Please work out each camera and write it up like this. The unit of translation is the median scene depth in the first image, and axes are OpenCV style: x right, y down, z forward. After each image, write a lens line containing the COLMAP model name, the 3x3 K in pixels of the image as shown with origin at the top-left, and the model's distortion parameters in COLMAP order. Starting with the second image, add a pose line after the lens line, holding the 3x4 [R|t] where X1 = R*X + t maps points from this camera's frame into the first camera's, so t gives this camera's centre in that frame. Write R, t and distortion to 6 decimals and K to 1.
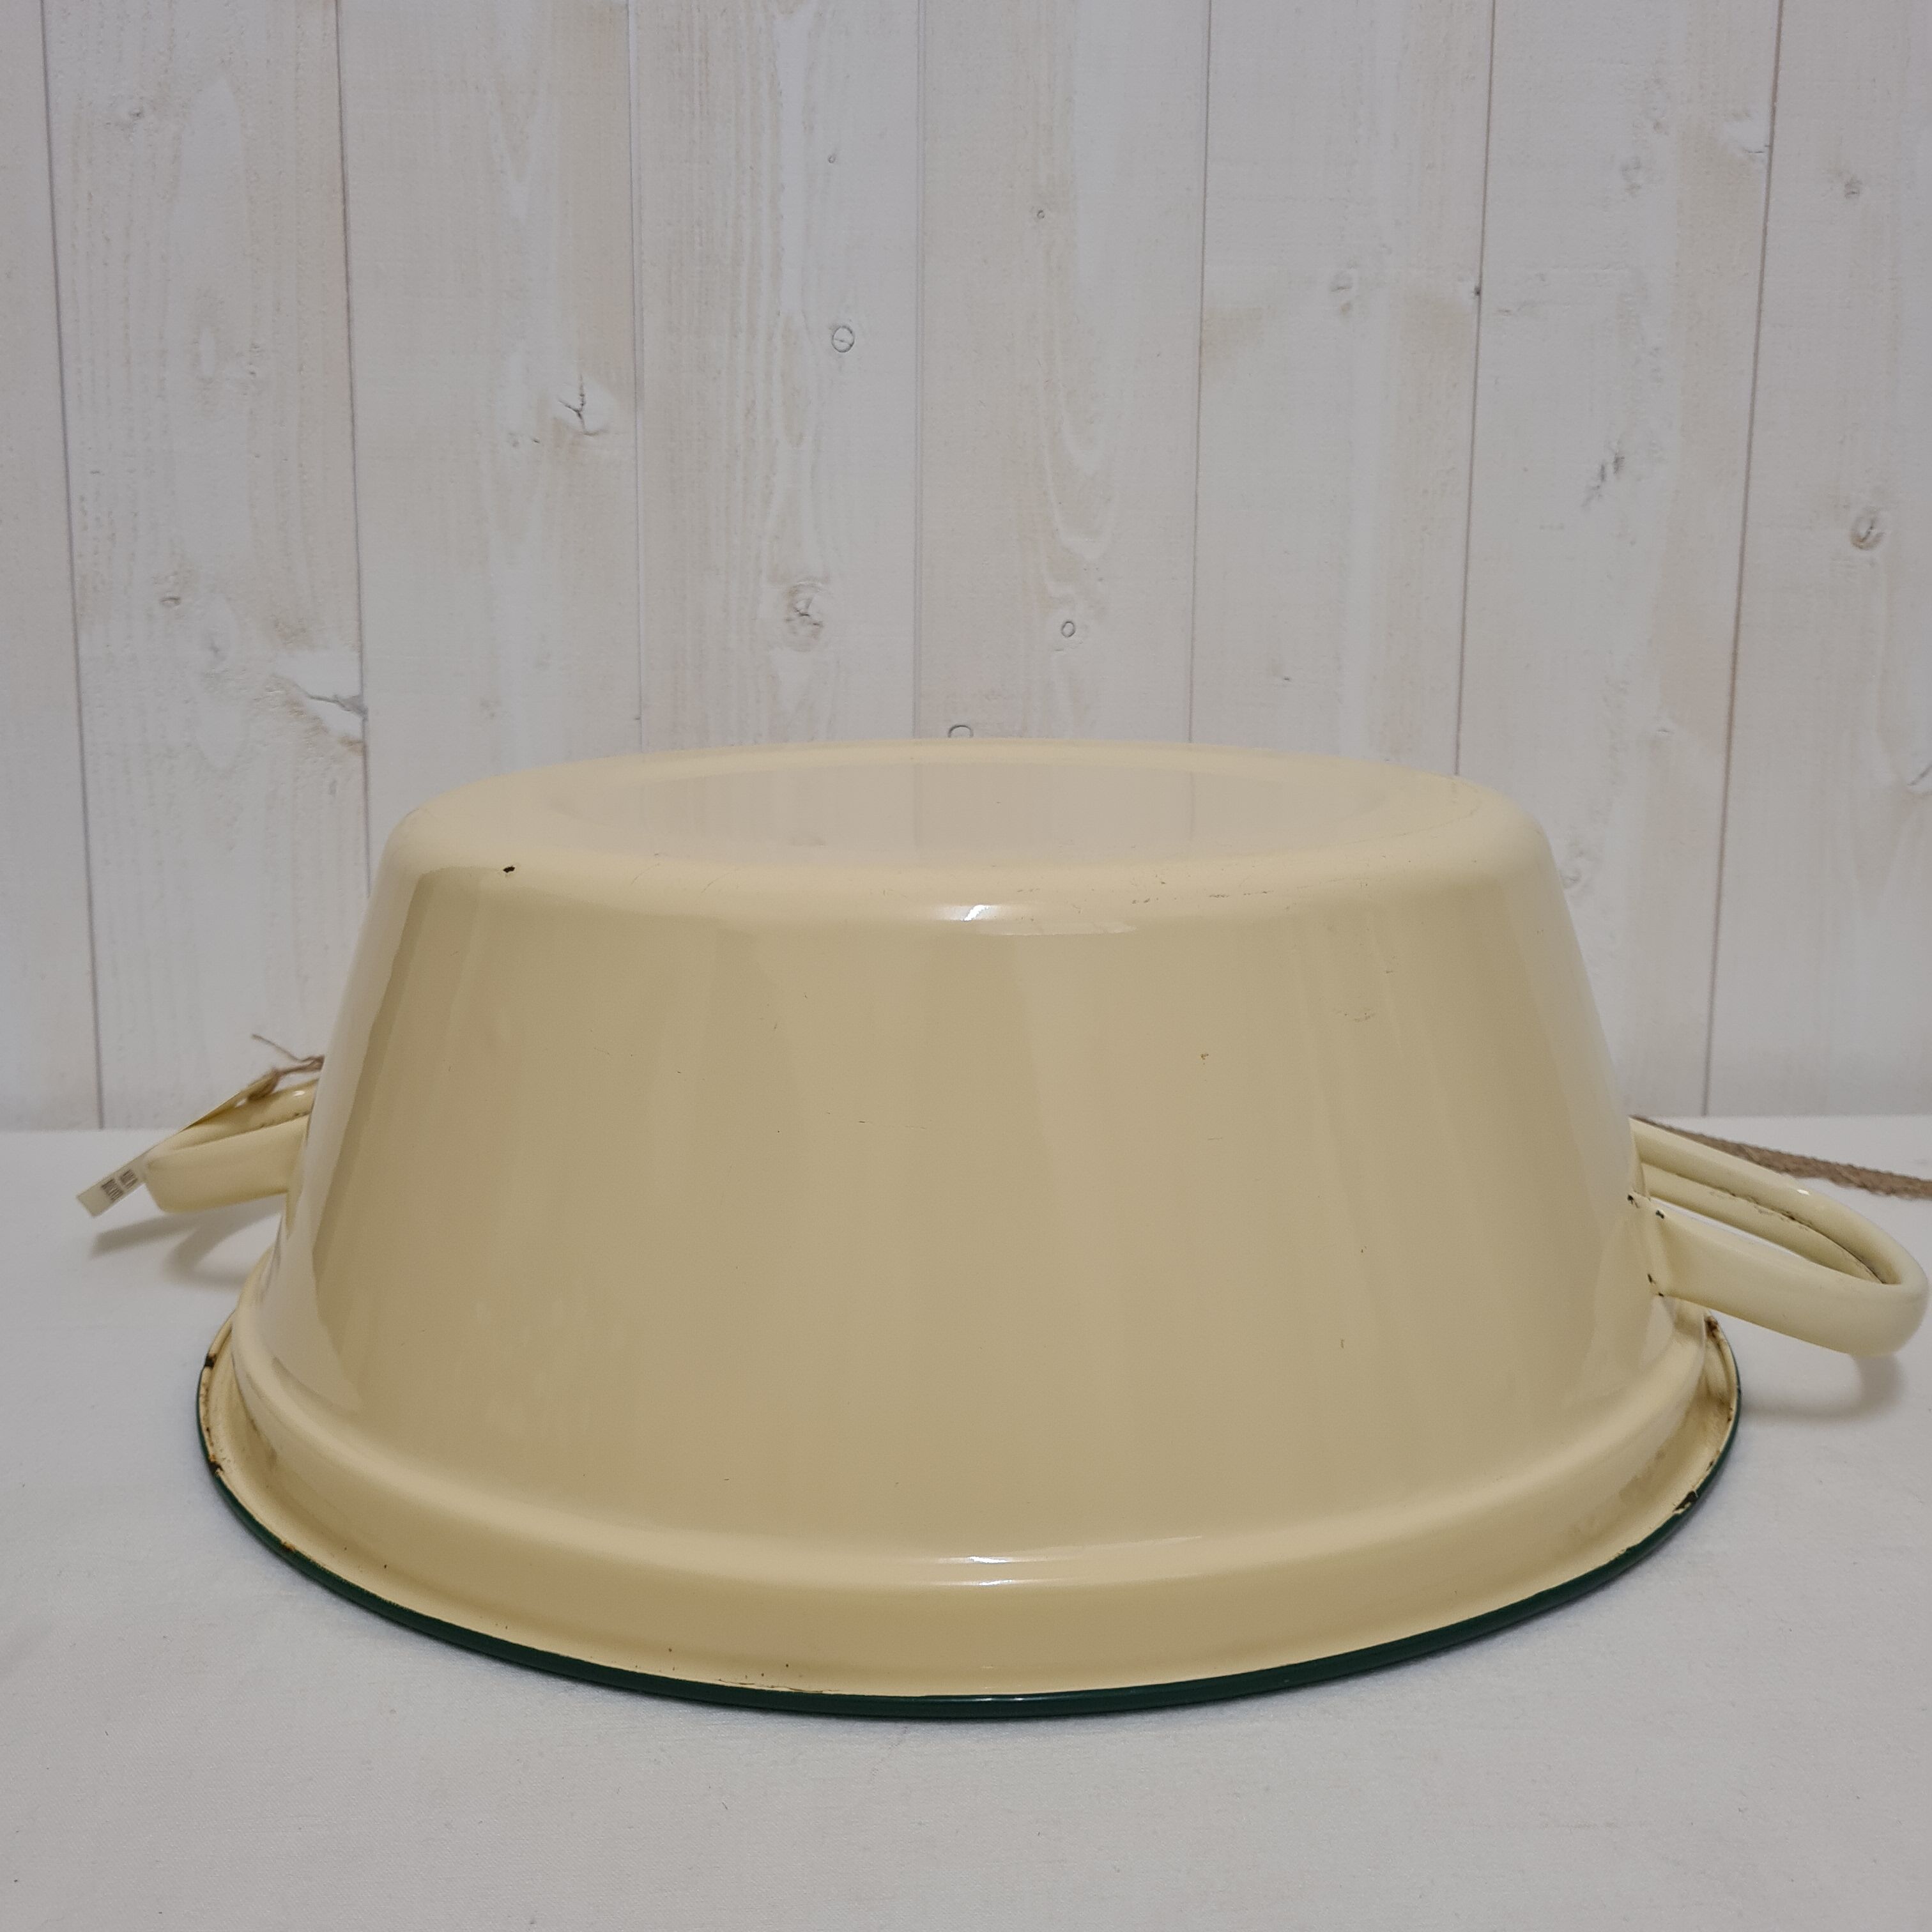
lens RADIAL K [[1915.8, 0, 1029.8], [0, 1915.8, 964.6], [0, 0, 1]] dist [0.068962, -0.048582]
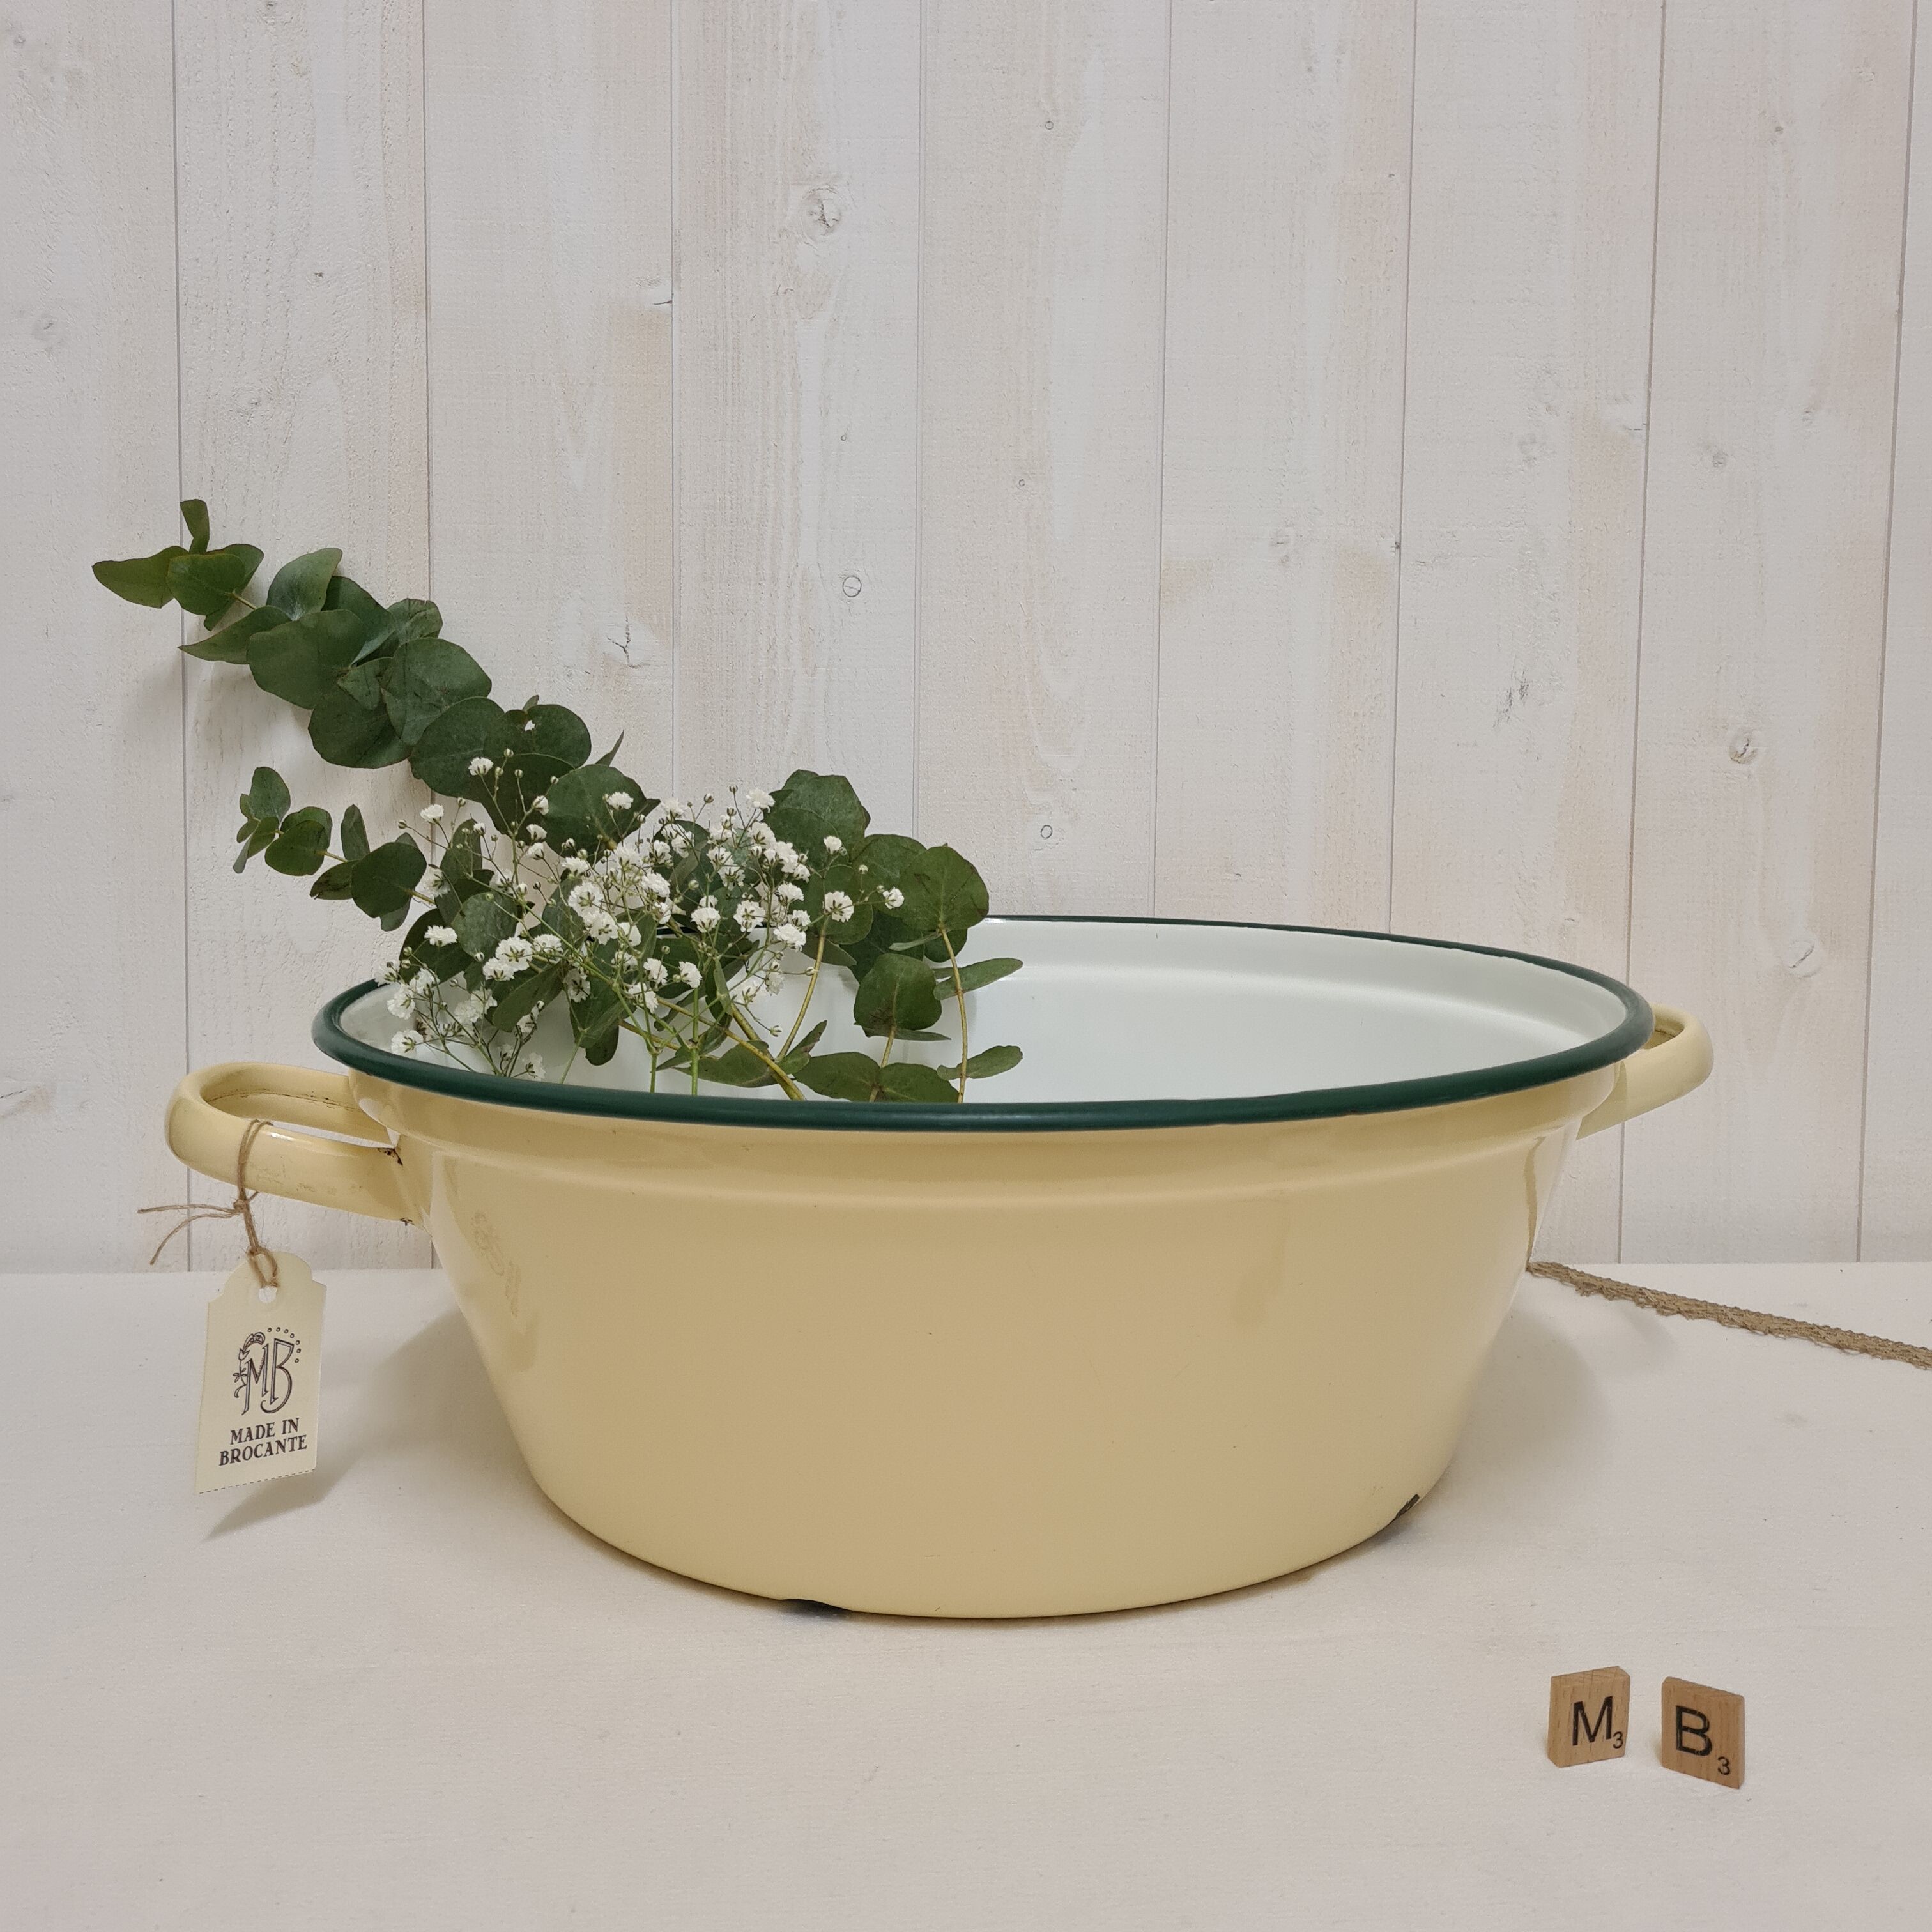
lens RADIAL K [[1915.8, 0, 1029.8], [0, 1915.8, 964.6], [0, 0, 1]] dist [0.068962, -0.048582]
pose [[0.999892, -0.000238, -0.014716, 0.027318], [-0.000825, 0.997389, -0.072214, -0.013310], [0.014695, 0.072218, 0.997281, -0.137842]]
